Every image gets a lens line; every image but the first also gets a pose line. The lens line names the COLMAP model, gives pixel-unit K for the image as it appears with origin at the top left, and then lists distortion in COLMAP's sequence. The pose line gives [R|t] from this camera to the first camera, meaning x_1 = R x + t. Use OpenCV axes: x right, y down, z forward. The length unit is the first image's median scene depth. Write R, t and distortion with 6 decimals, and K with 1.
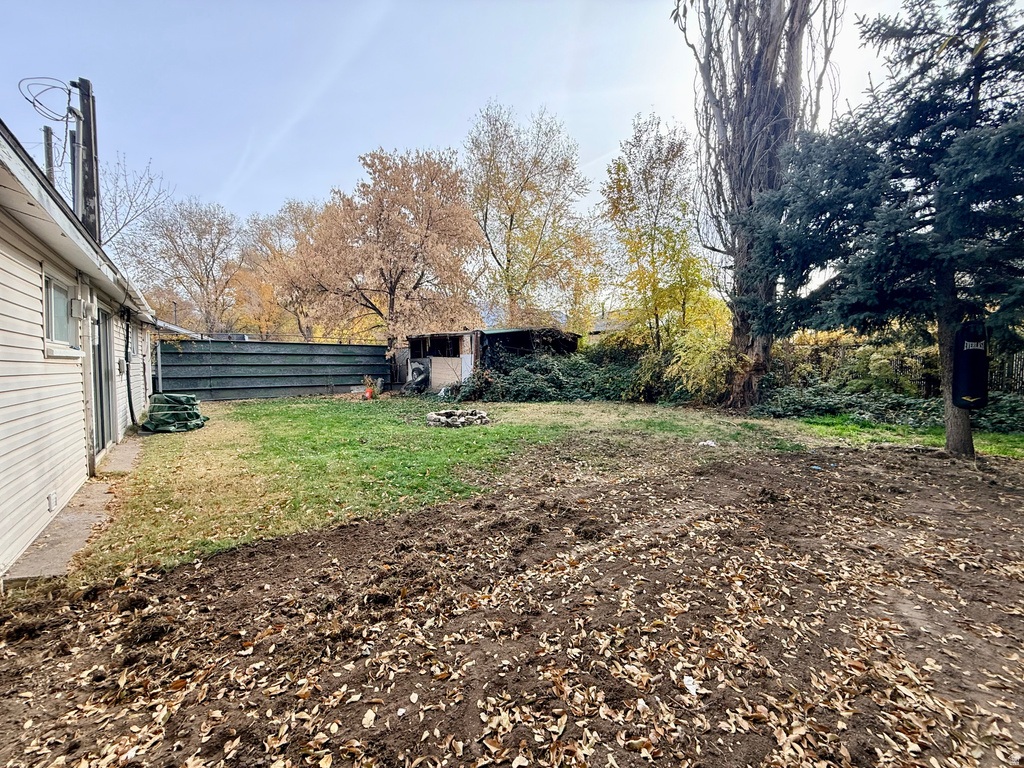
lens RADIAL K [[403.1, 0, 507.3], [0, 403.1, 381.0], [0, 0, 1]] dist [-0.002583, 0.001025]
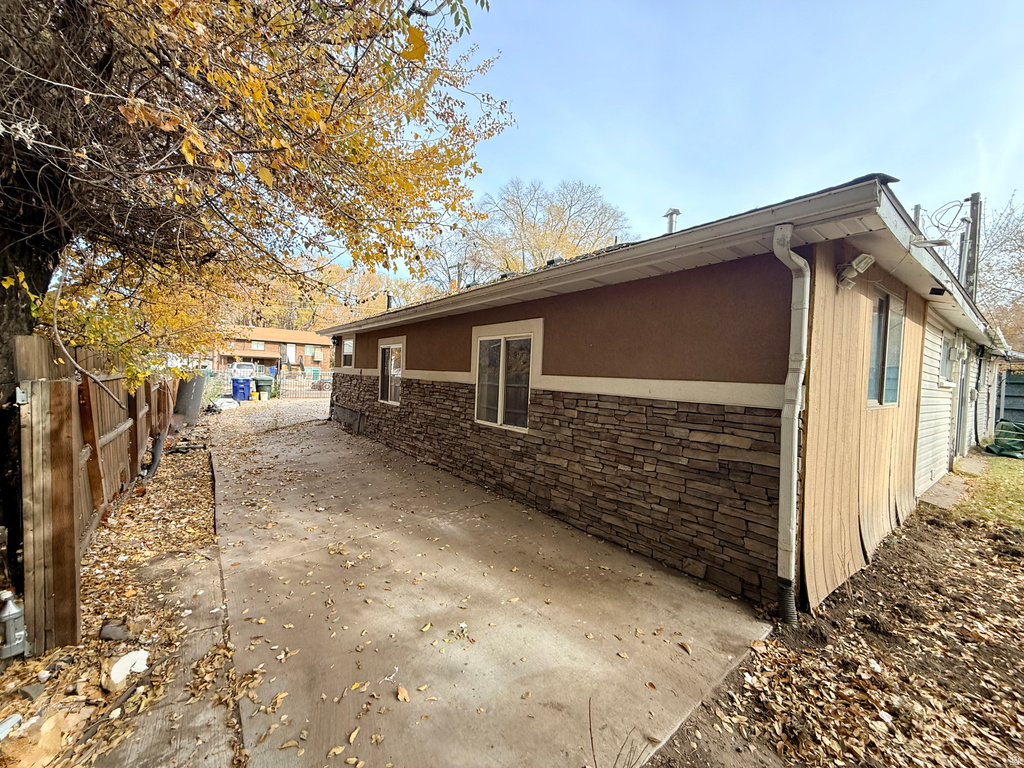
lens RADIAL K [[403.1, 0, 507.2], [0, 403.1, 384.6], [0, 0, 1]] dist [-0.002583, 0.001025]
pose [[-0.017738, 0.020692, -0.999629, 0.285670], [-0.080043, 0.996548, 0.022048, 0.019192], [0.996634, 0.080404, -0.016021, -0.393286]]
